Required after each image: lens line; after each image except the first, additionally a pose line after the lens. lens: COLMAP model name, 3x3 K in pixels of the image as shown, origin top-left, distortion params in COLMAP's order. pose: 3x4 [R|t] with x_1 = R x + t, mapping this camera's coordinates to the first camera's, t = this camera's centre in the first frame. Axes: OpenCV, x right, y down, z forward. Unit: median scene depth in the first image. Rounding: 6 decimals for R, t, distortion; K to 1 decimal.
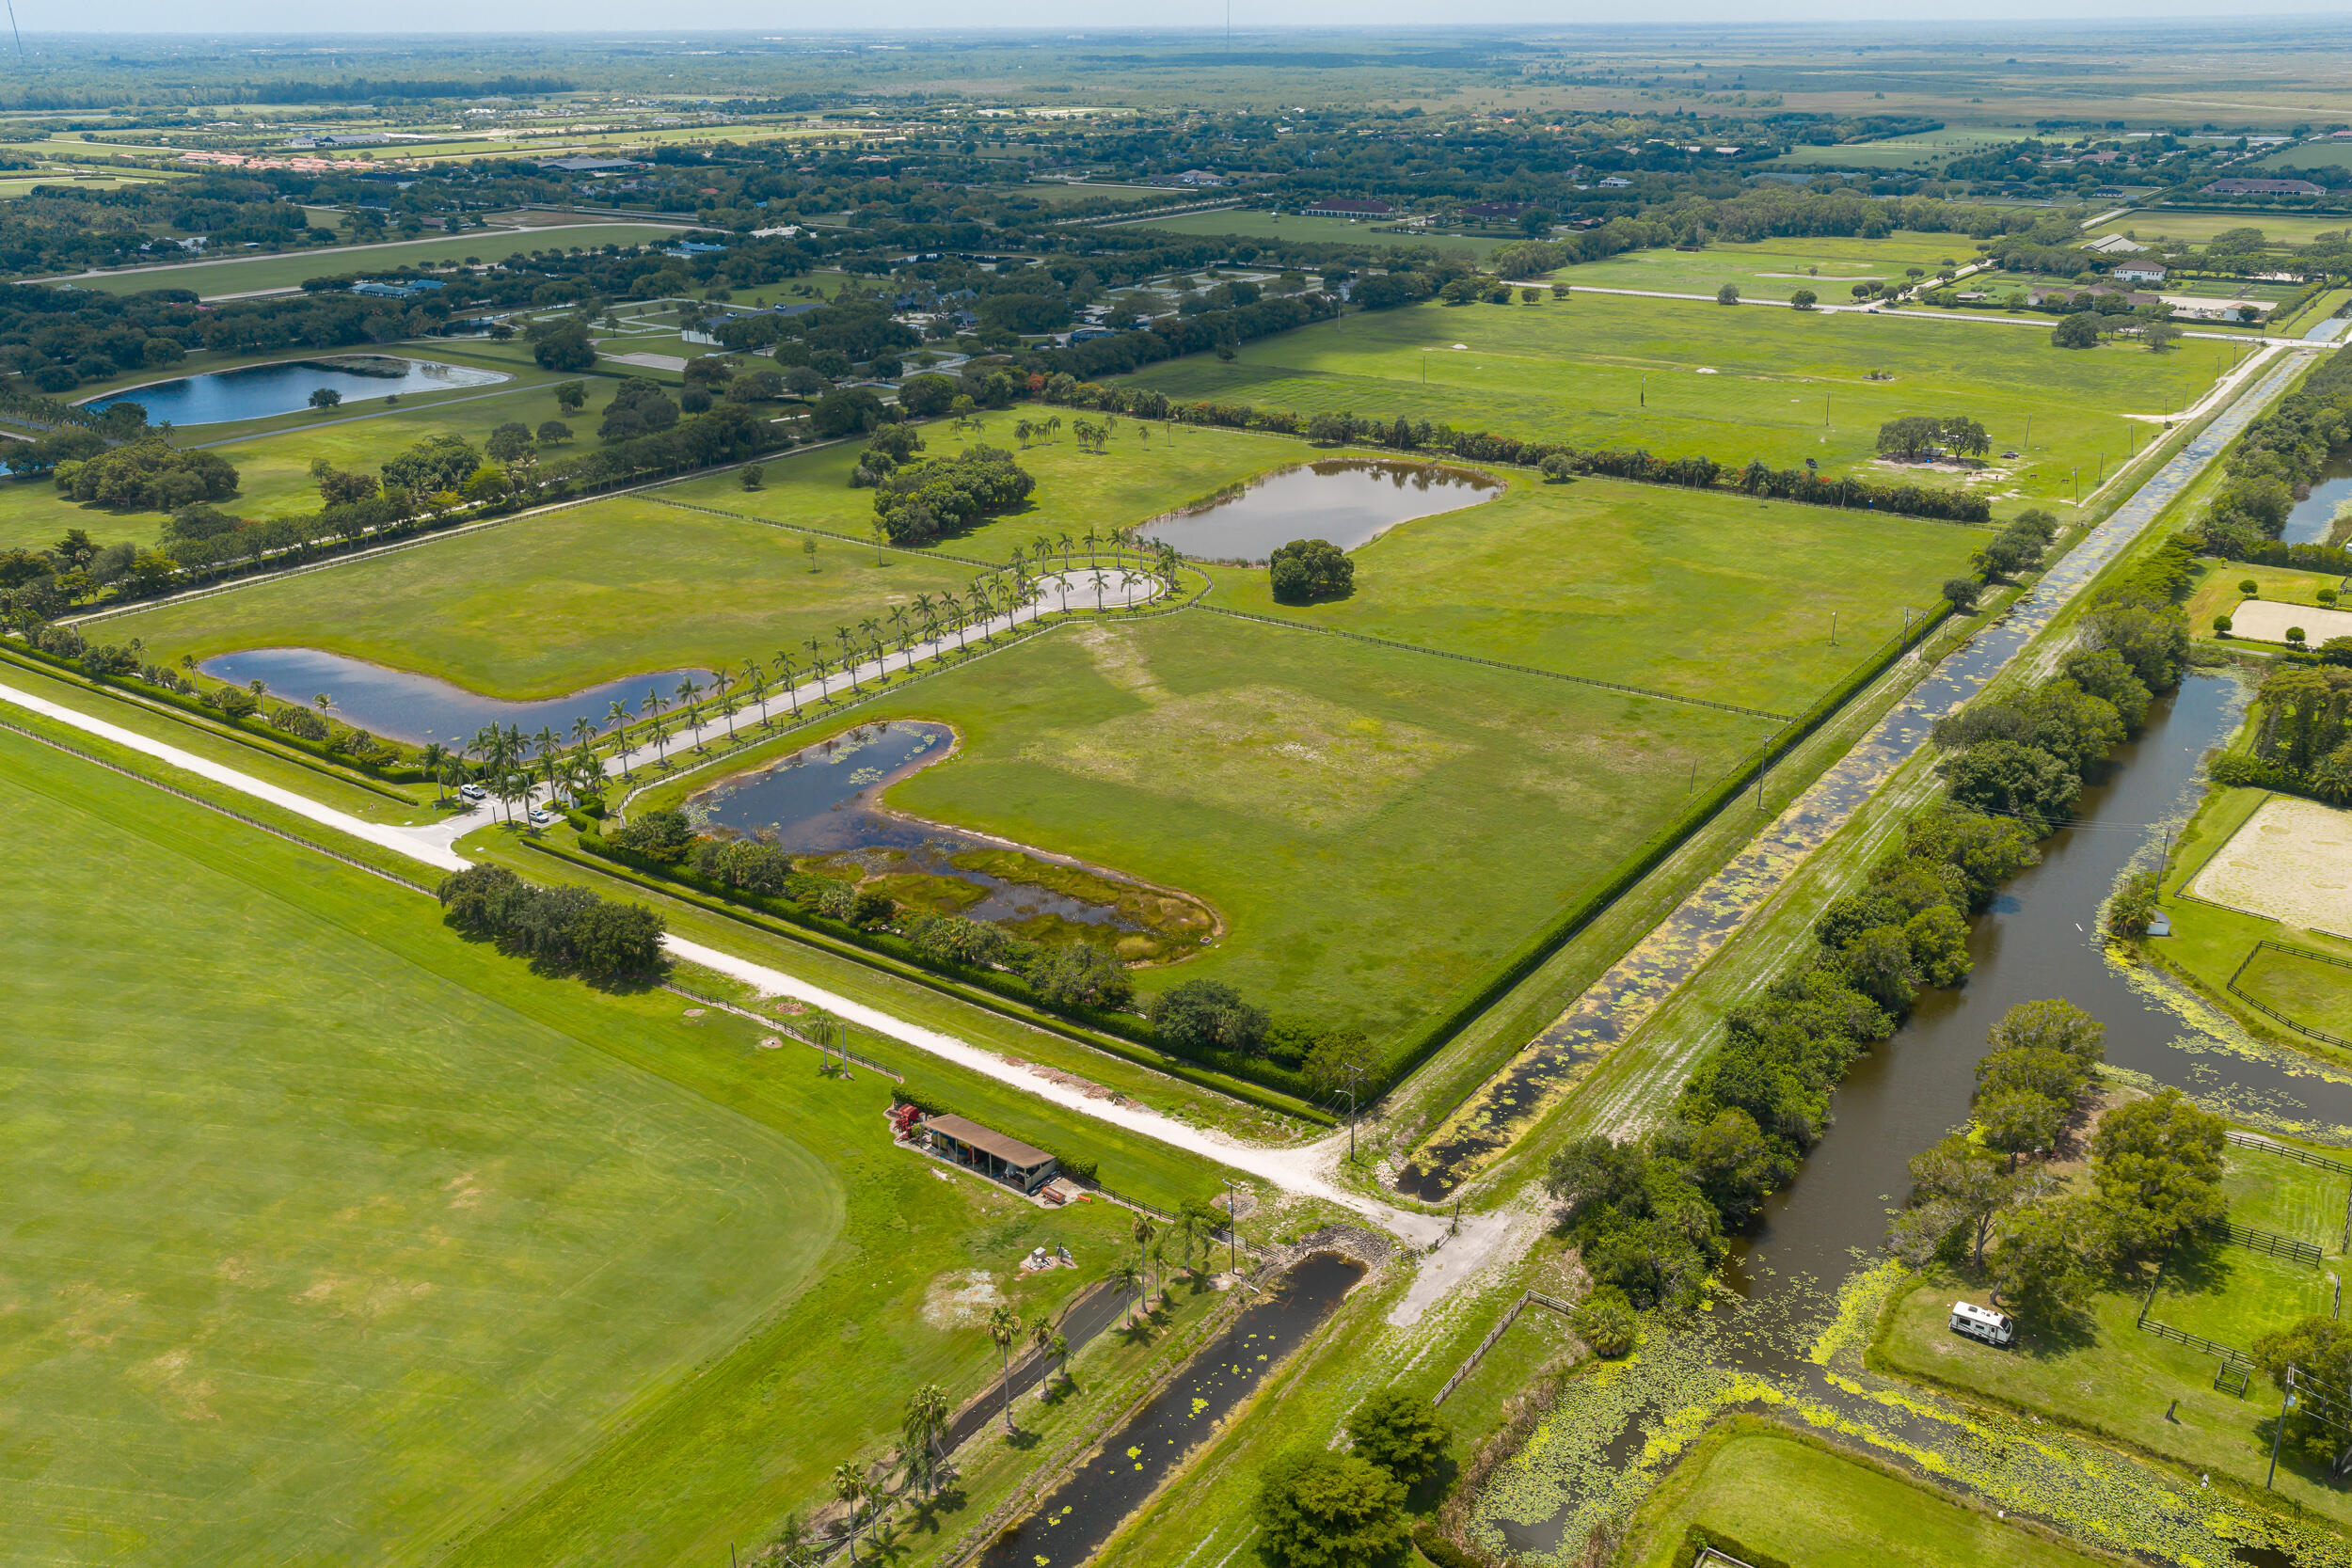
lens RADIAL K [[1913.8, 0, 1178.5], [0, 1913.8, 782.6], [0, 0, 1]] dist [0.057777, -0.097235]
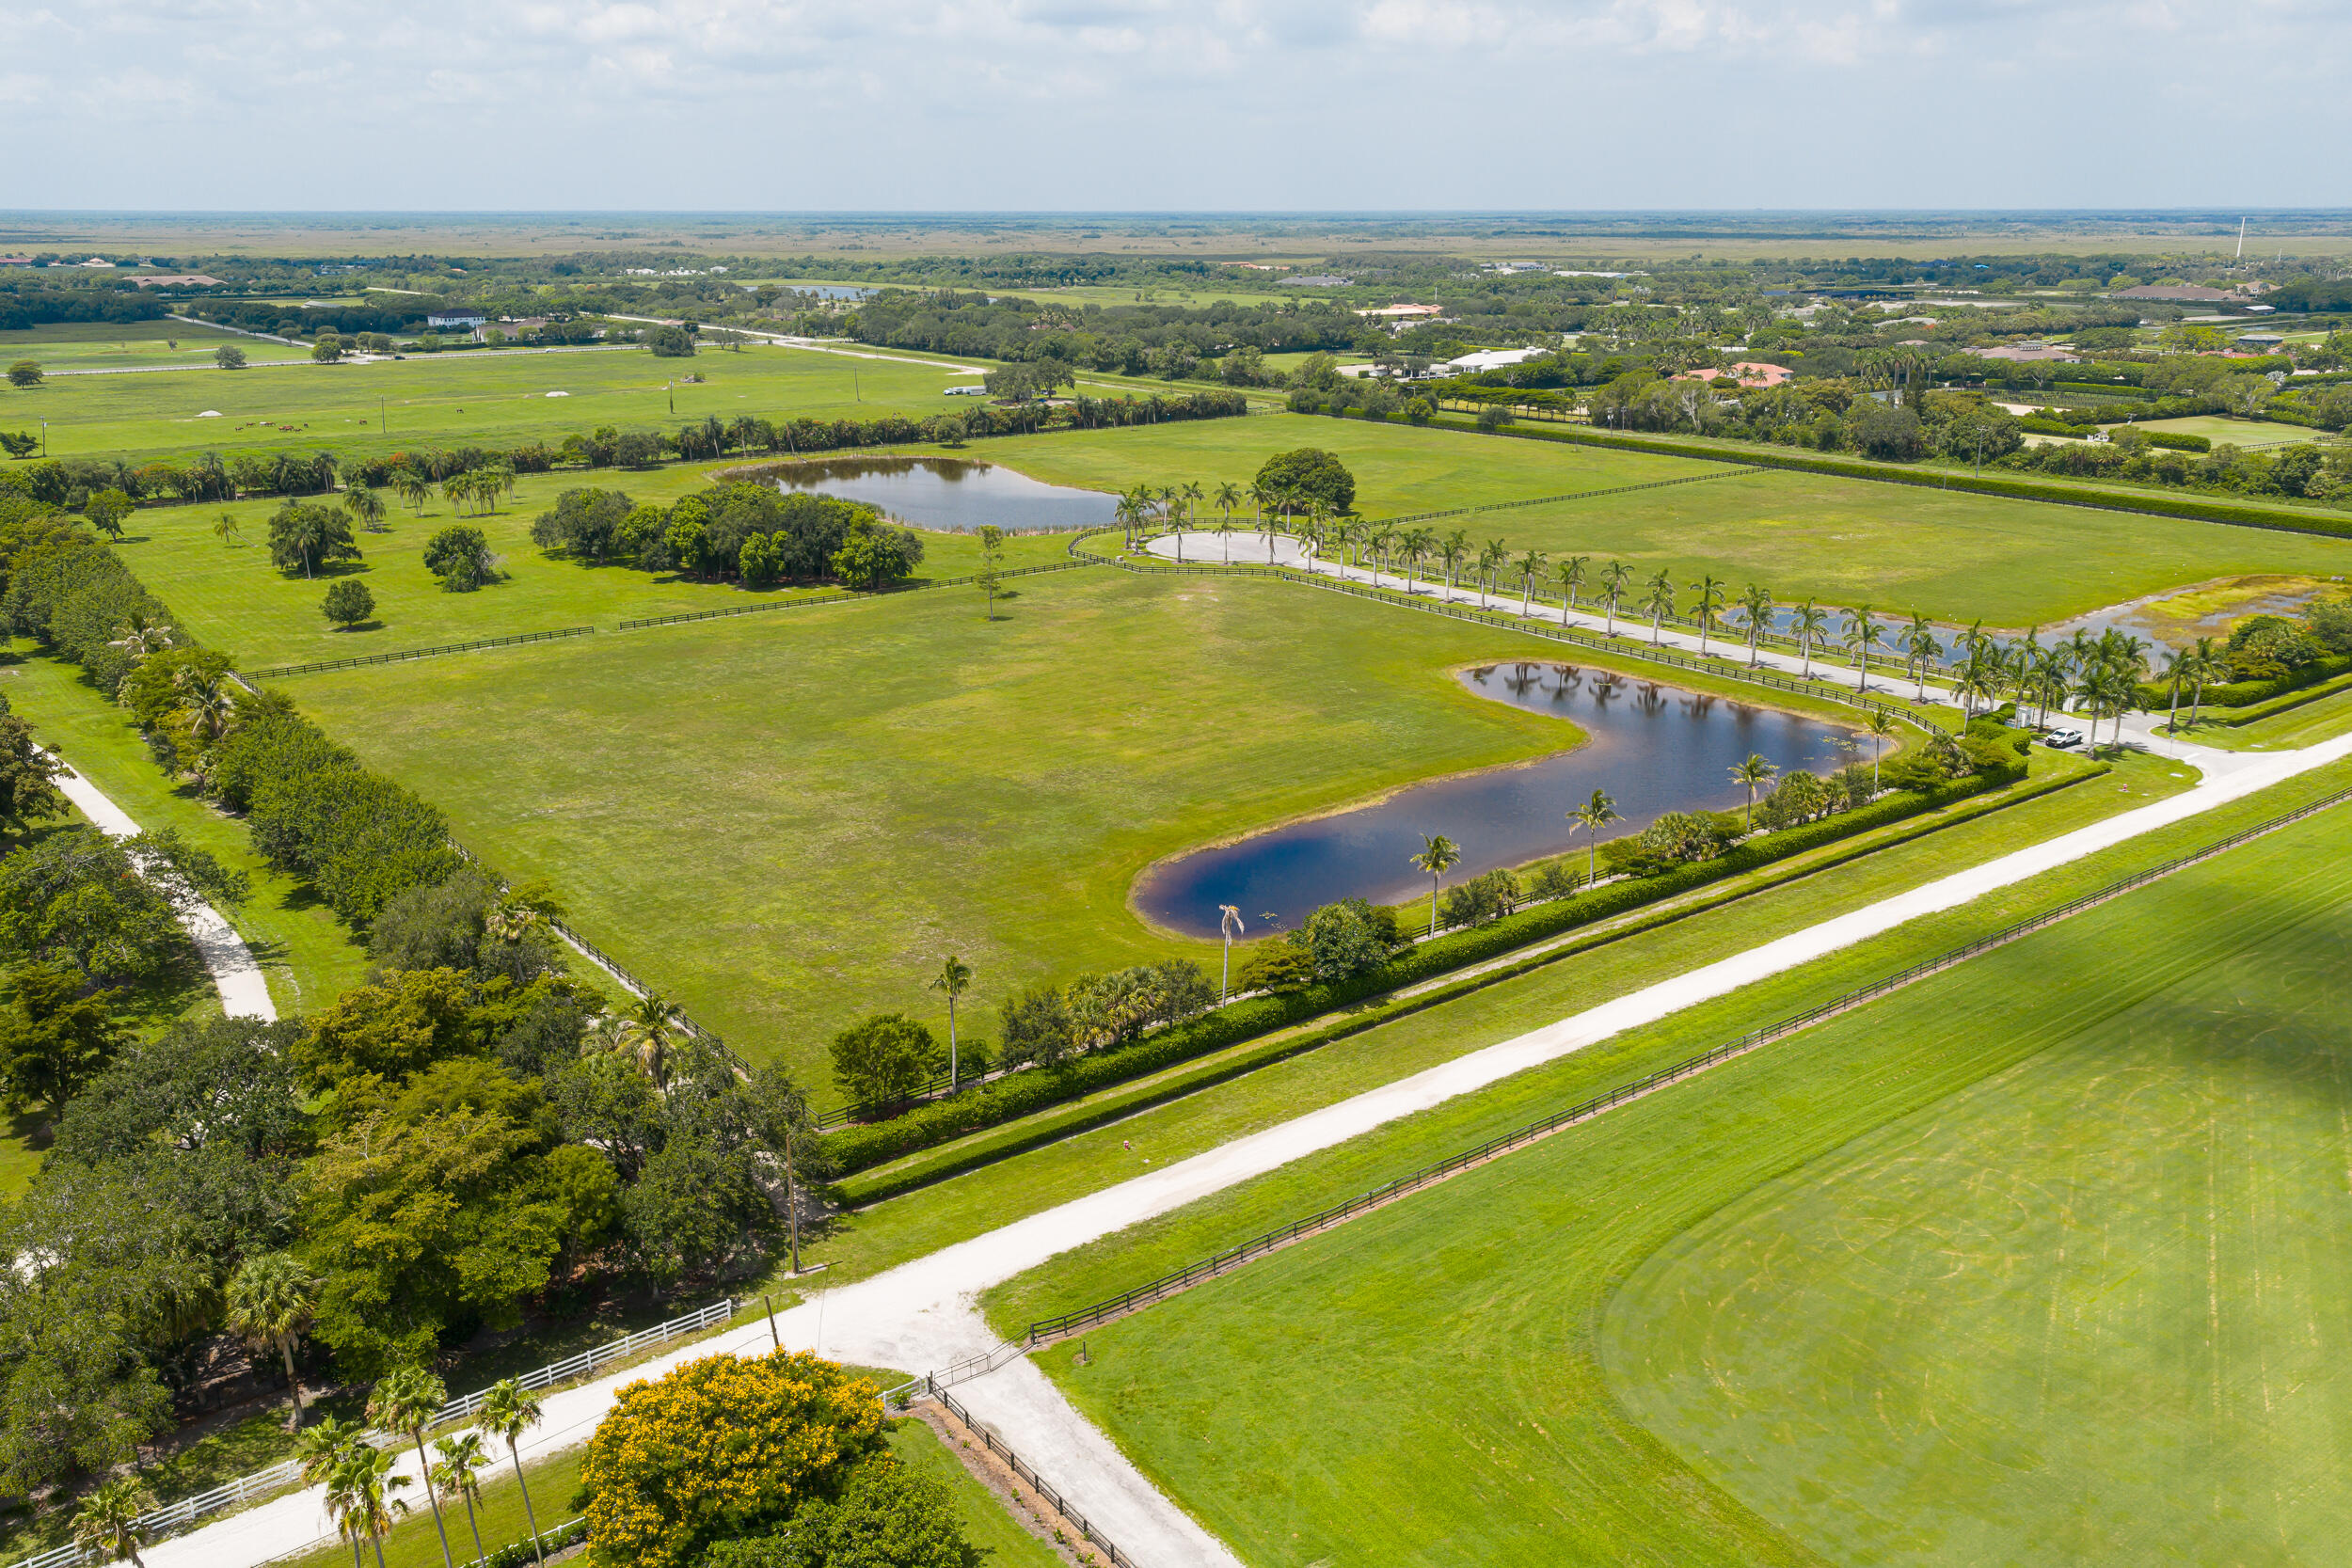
lens RADIAL K [[1913.8, 0, 1178.5], [0, 1913.8, 782.6], [0, 0, 1]] dist [0.057777, -0.097235]
pose [[0.286455, -0.270567, 0.919096, -0.873575], [0.353711, 0.921394, 0.161002, -0.160986], [-0.890411, 0.278974, 0.359640, 0.845360]]
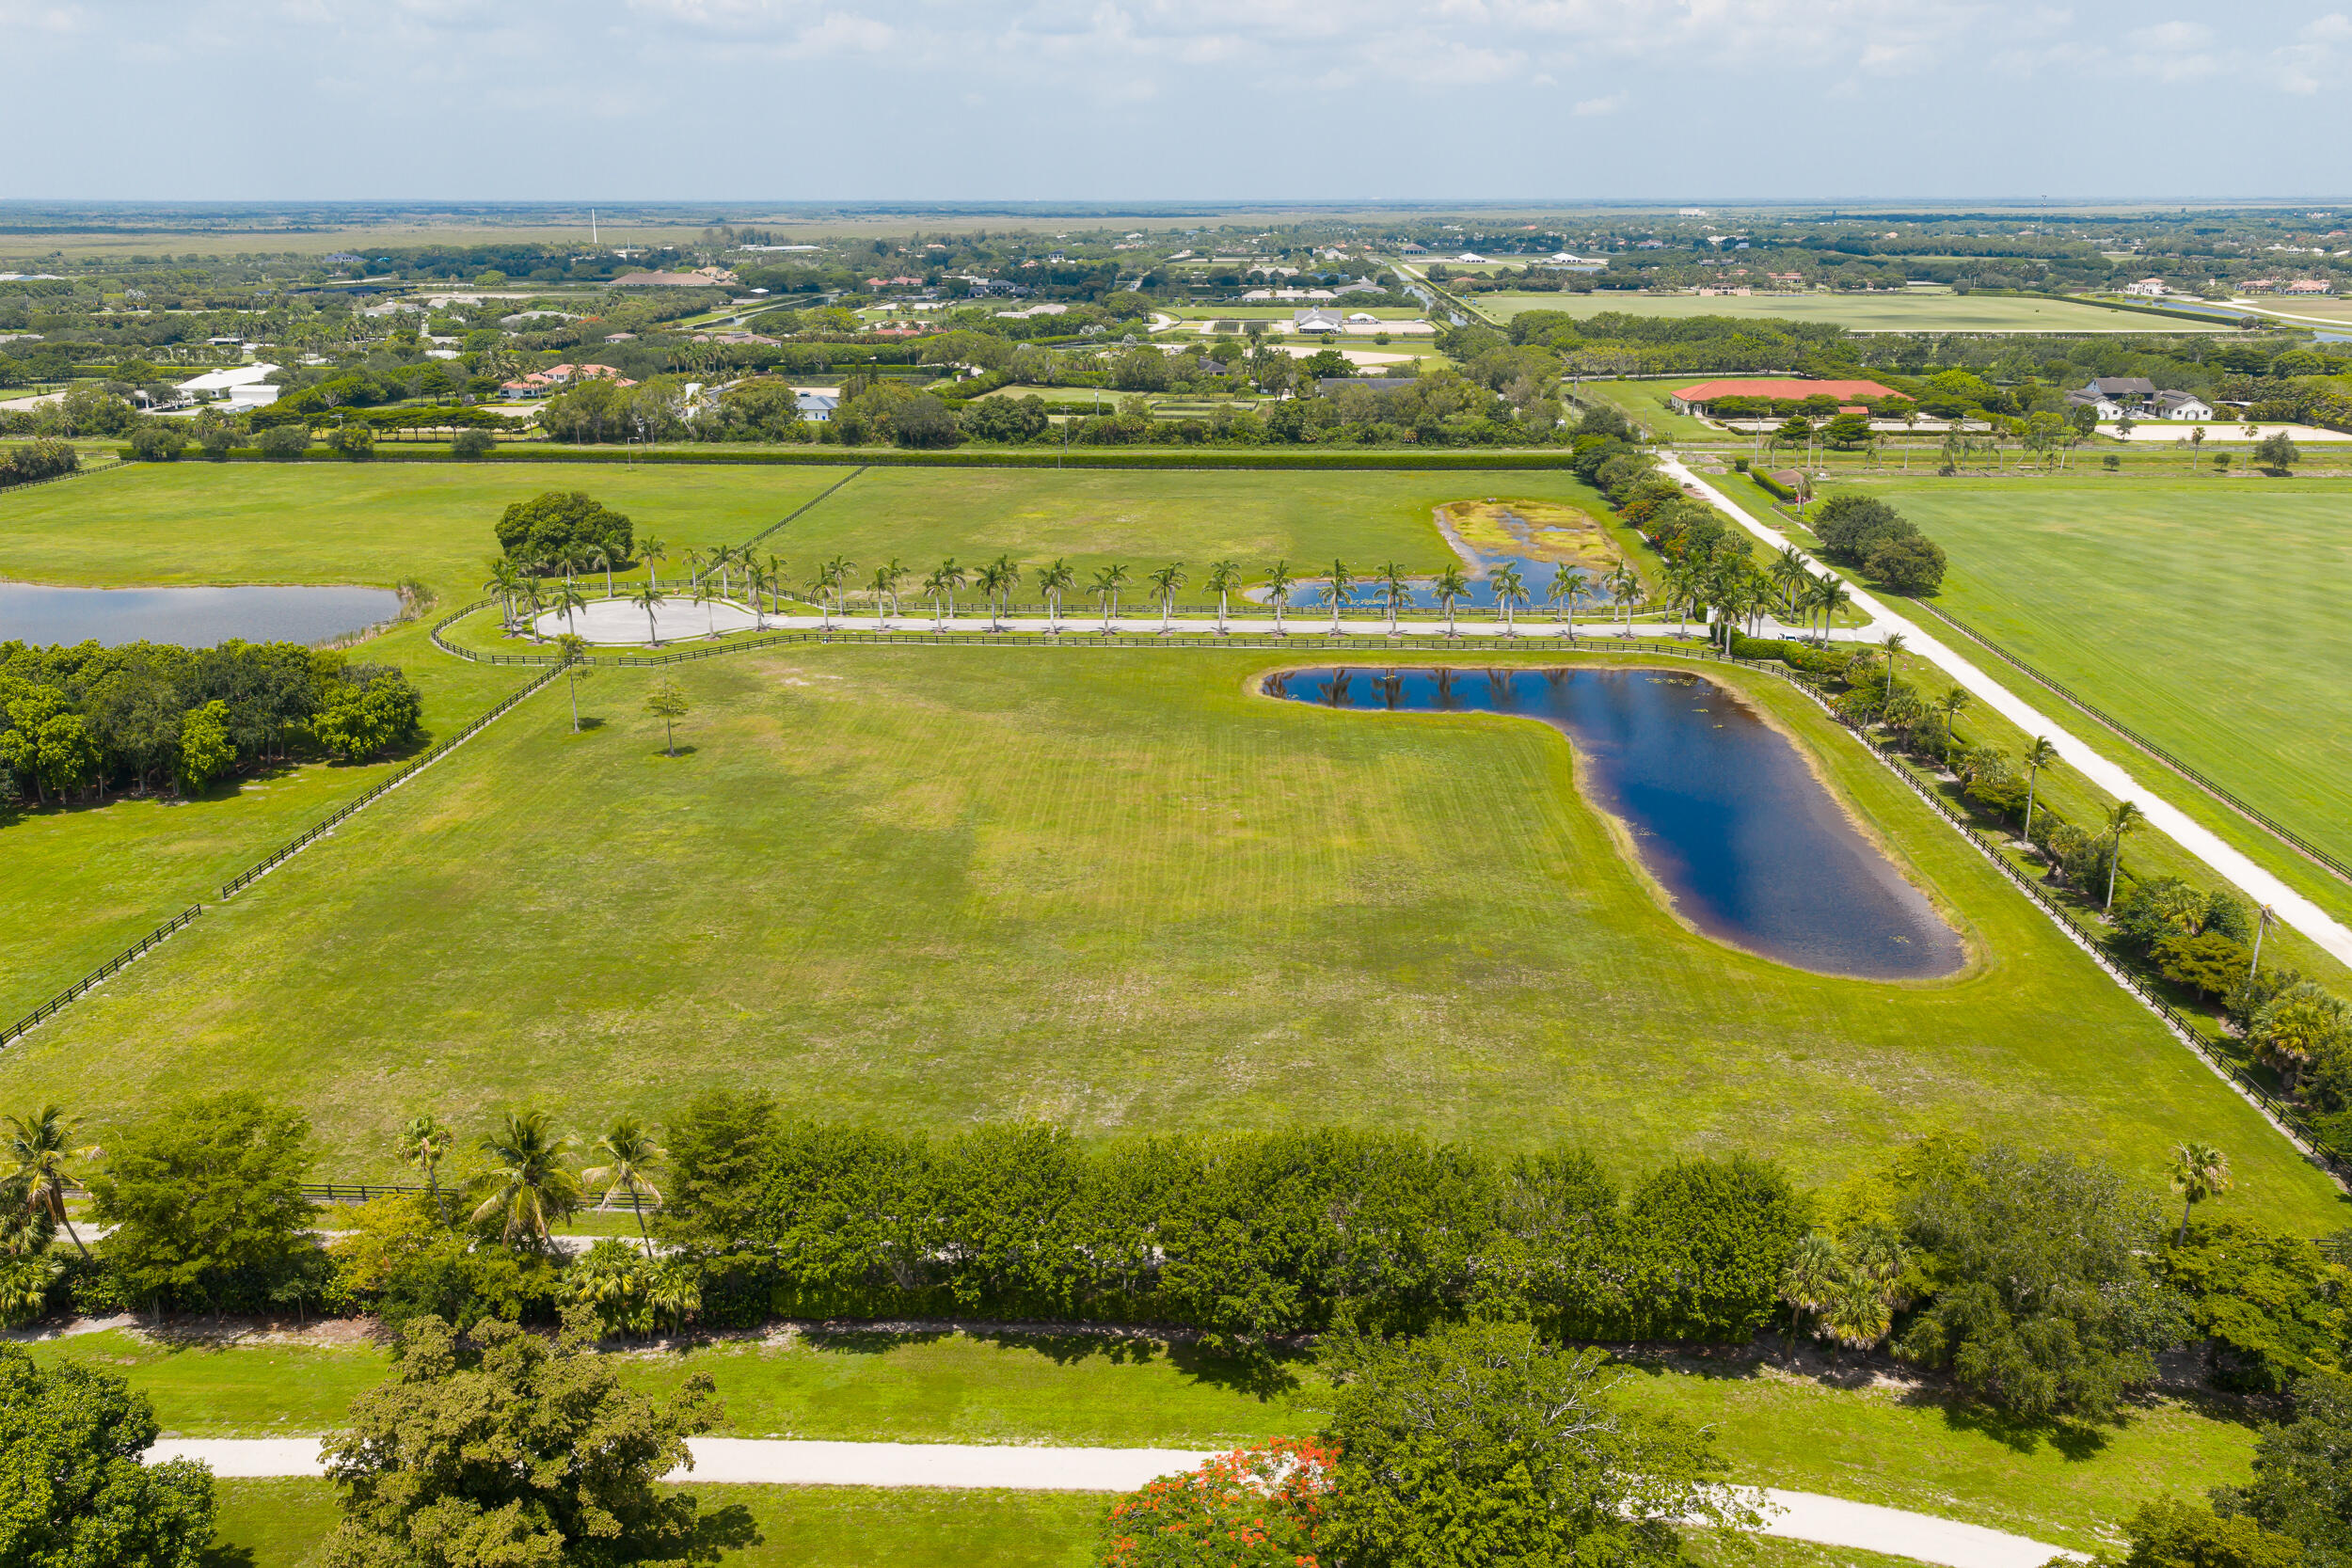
lens RADIAL K [[1913.8, 0, 1178.5], [0, 1913.8, 782.6], [0, 0, 1]] dist [0.057777, -0.097235]
pose [[-0.536713, -0.240439, 0.808782, -0.724858], [0.317033, 0.830838, 0.457381, -0.318832], [-0.781939, 0.501893, -0.369695, 1.239027]]
